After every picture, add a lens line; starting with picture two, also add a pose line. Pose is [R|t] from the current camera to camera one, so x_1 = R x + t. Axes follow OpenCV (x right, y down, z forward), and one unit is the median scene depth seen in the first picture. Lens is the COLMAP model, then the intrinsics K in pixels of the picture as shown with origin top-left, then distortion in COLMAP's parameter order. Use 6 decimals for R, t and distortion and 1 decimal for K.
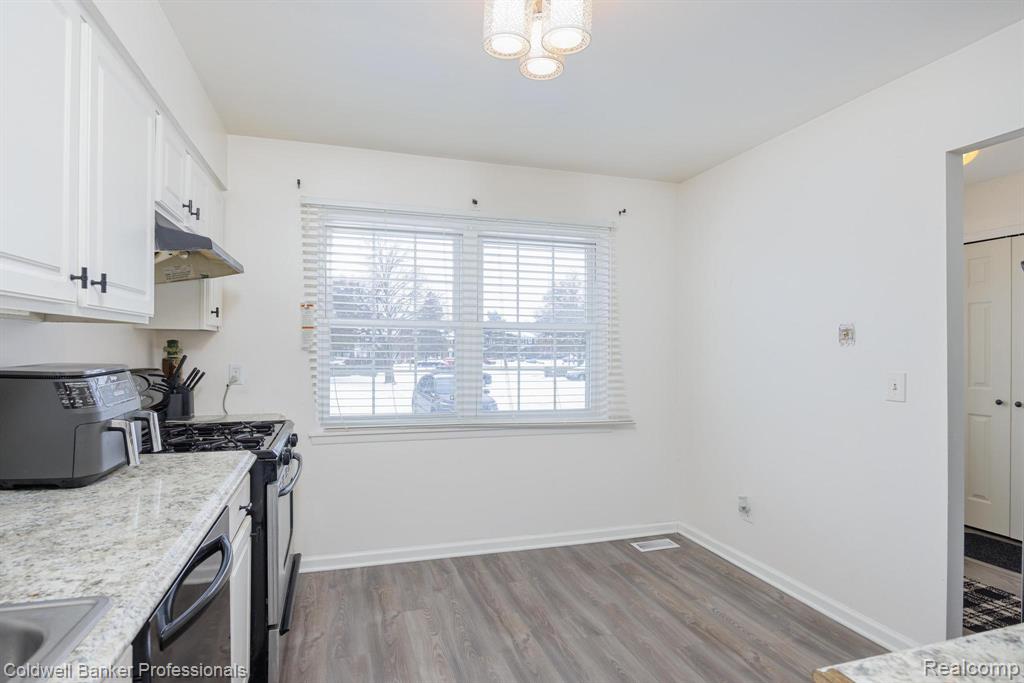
lens RADIAL K [[502.6, 0, 508.9], [0, 502.6, 343.7], [0, 0, 1]] dist [-0.006795, 0.000380]
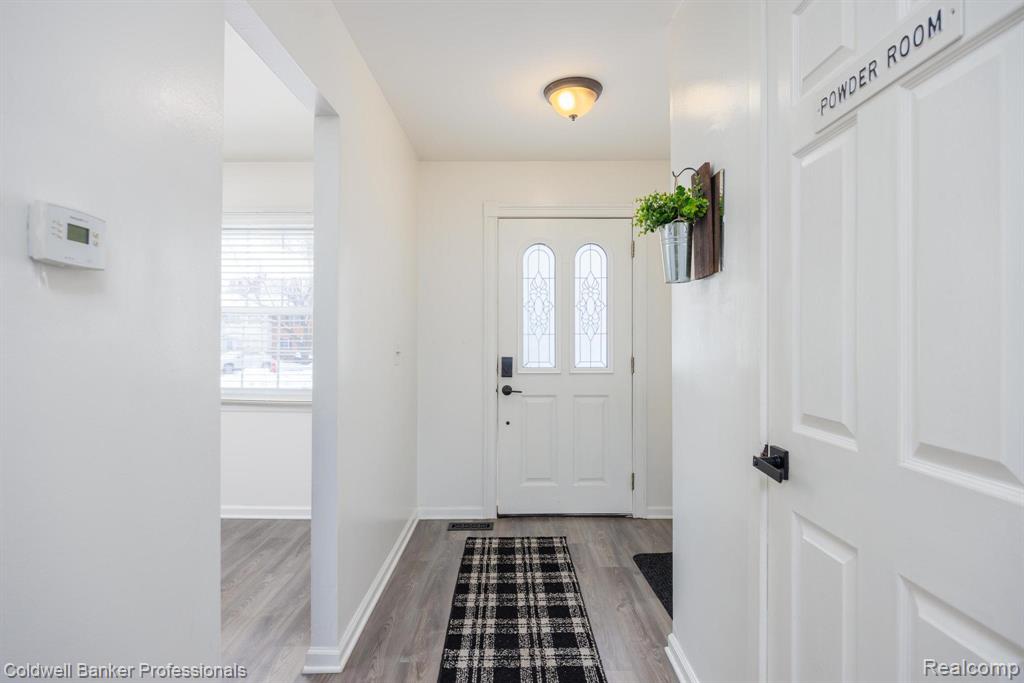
lens RADIAL K [[523.5, 0, 514.6], [0, 523.5, 340.8], [0, 0, 1]] dist [0.000174, 0.000019]
pose [[0.949963, -0.017035, -0.311899, 1.027476], [0.017315, 0.999848, -0.001872, 0.046756], [0.311883, -0.003623, 0.950114, 0.135030]]
